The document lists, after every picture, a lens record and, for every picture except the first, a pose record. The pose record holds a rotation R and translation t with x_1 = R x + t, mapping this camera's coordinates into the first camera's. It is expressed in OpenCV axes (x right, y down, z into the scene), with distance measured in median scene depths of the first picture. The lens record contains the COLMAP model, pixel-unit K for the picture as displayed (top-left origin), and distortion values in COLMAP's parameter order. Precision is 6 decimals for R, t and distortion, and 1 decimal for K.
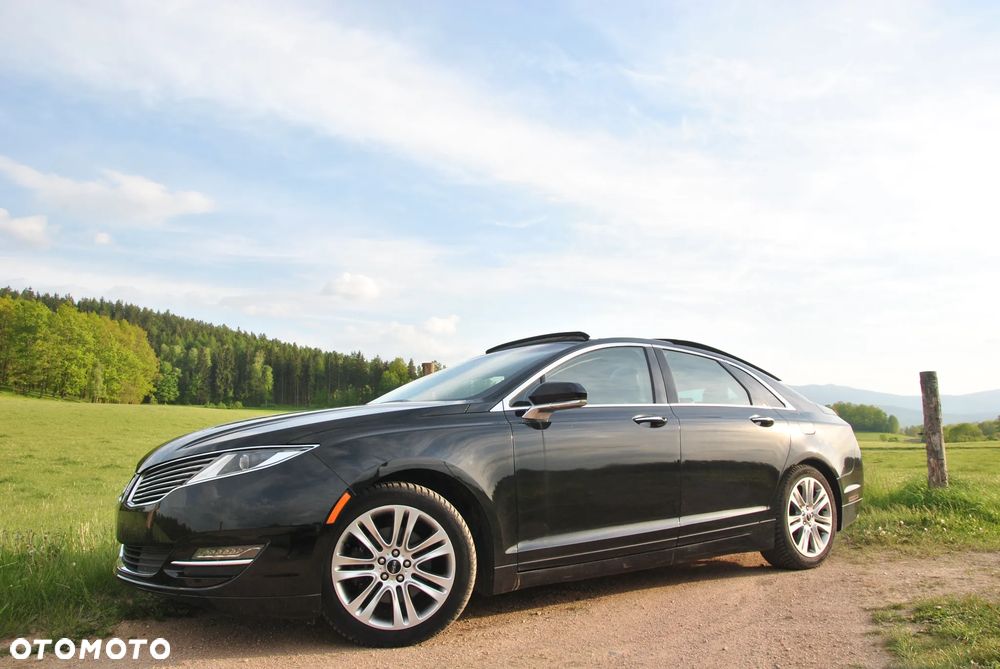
lens RADIAL K [[776.7, 0, 513.1], [0, 776.7, 331.6], [0, 0, 1]] dist [-0.153007, 0.101493]
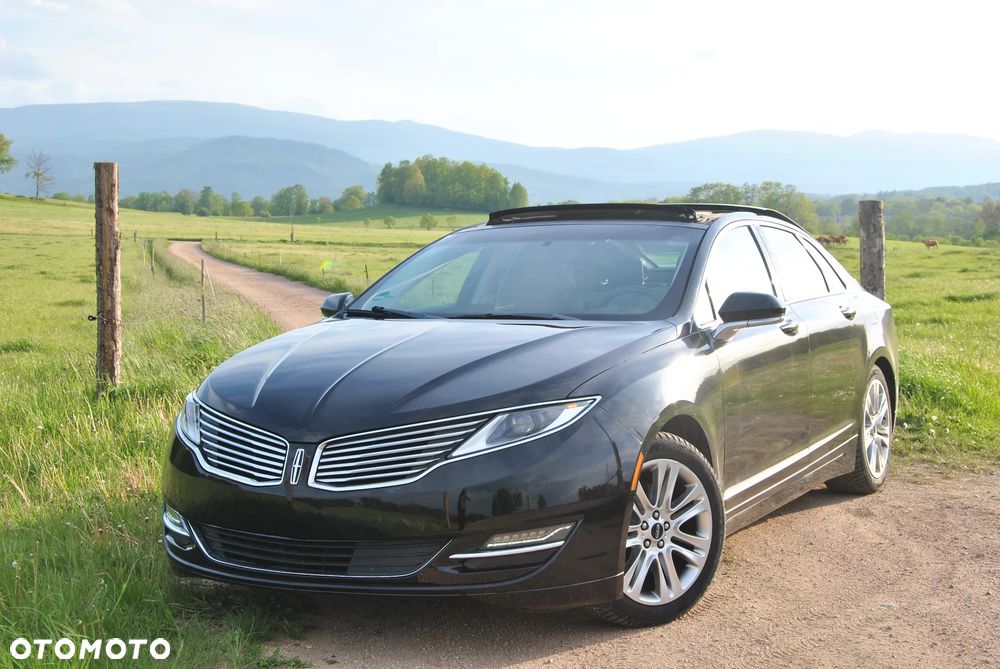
lens RADIAL K [[1520.7, 0, 500.8], [0, 1520.7, 346.2], [0, 0, 1]] dist [-0.000100, 1.534690]
pose [[0.901033, -0.032118, 0.432559, -1.014697], [-0.063222, 0.976880, 0.204228, -0.222425], [-0.429117, -0.211363, 0.878171, -0.359535]]
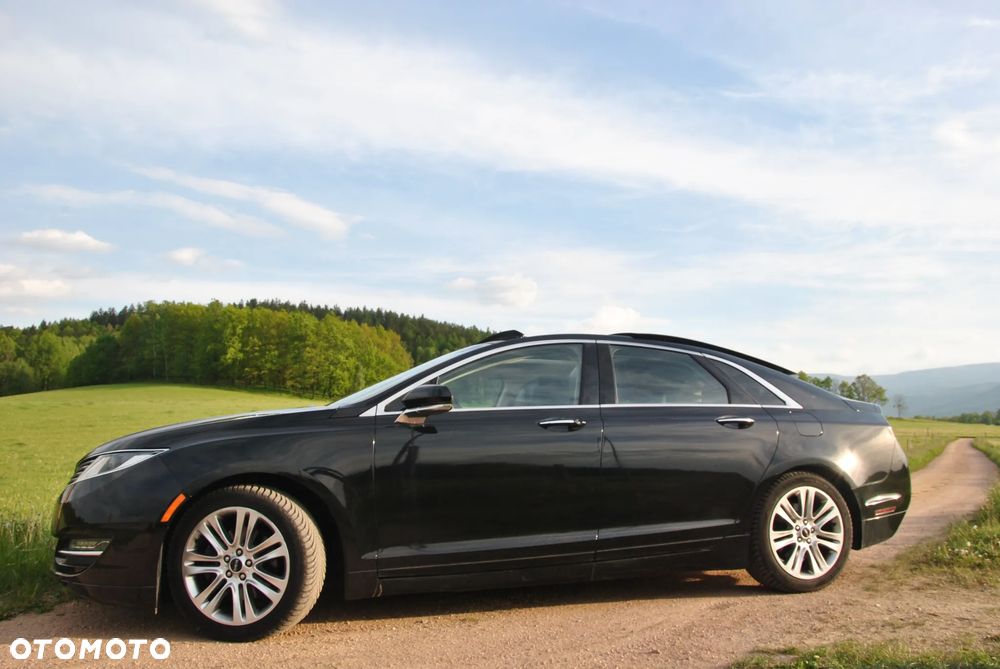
lens RADIAL K [[769.0, 0, 511.6], [0, 769.0, 332.7], [0, 0, 1]] dist [-0.137698, 0.075494]
pose [[0.950595, -0.041976, -0.307582, 0.526126], [0.044916, 0.998988, 0.002482, 0.000912], [0.307166, -0.016174, 0.951518, 0.134457]]
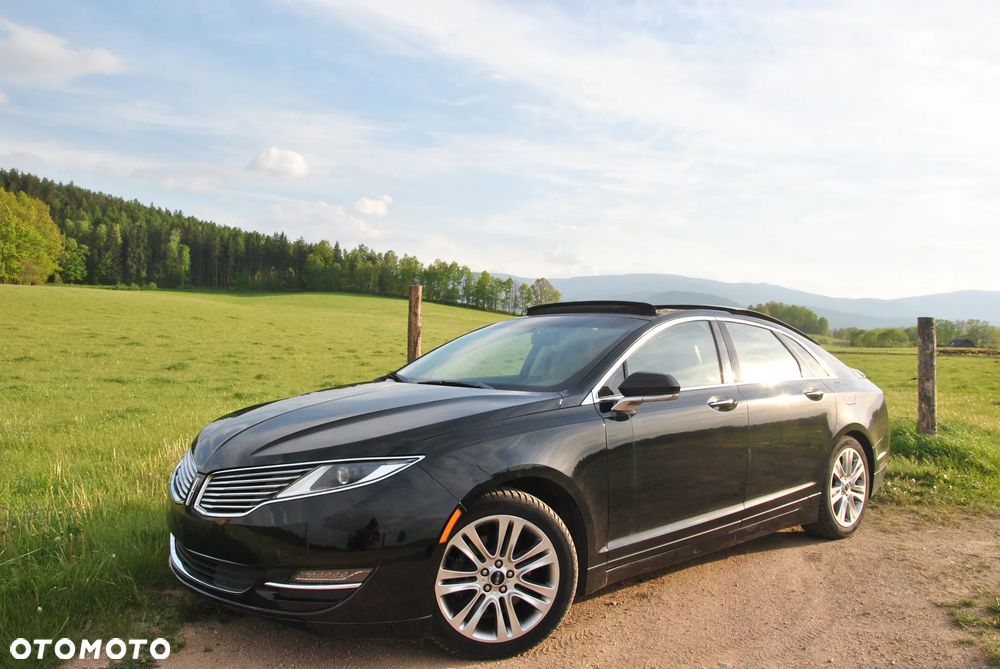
lens RADIAL K [[803.5, 0, 515.4], [0, 803.5, 334.9], [0, 0, 1]] dist [-0.158287, 0.136153]
pose [[0.995508, 0.026234, 0.090968, -0.226816], [-0.039137, 0.988935, 0.143094, -0.133234], [-0.086208, -0.146012, 0.985520, 0.063230]]
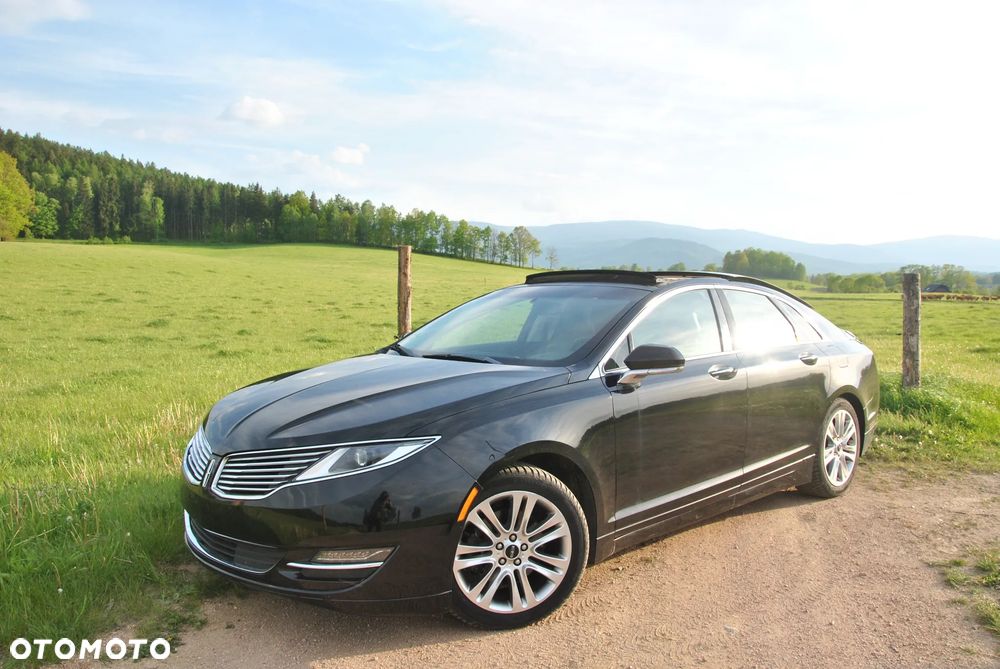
lens RADIAL K [[803.5, 0, 515.4], [0, 803.5, 334.9], [0, 0, 1]] dist [-0.158287, 0.136153]
pose [[0.993066, 0.007025, 0.117351, -0.267782], [-0.031171, 0.978221, 0.205214, -0.171251], [-0.113354, -0.207449, 0.971656, 0.061807]]
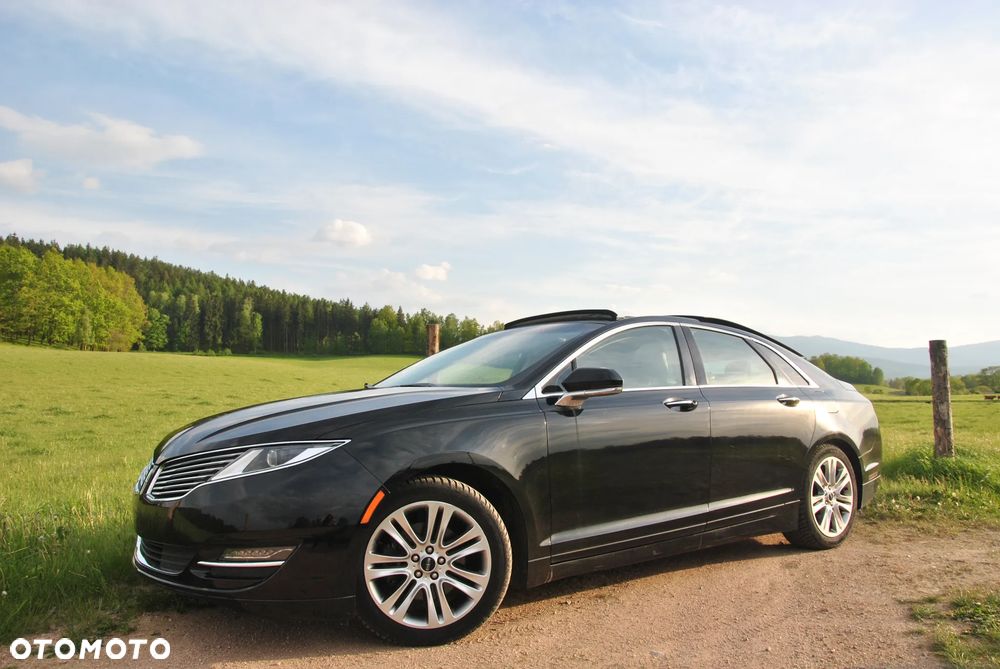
lens RADIAL K [[776.7, 0, 513.1], [0, 776.7, 331.6], [0, 0, 1]] dist [-0.153007, 0.101493]
pose [[0.999876, 0.007481, 0.013874, -0.062513], [-0.008388, 0.997752, 0.066482, -0.050493], [-0.013345, -0.066590, 0.997691, 0.049267]]
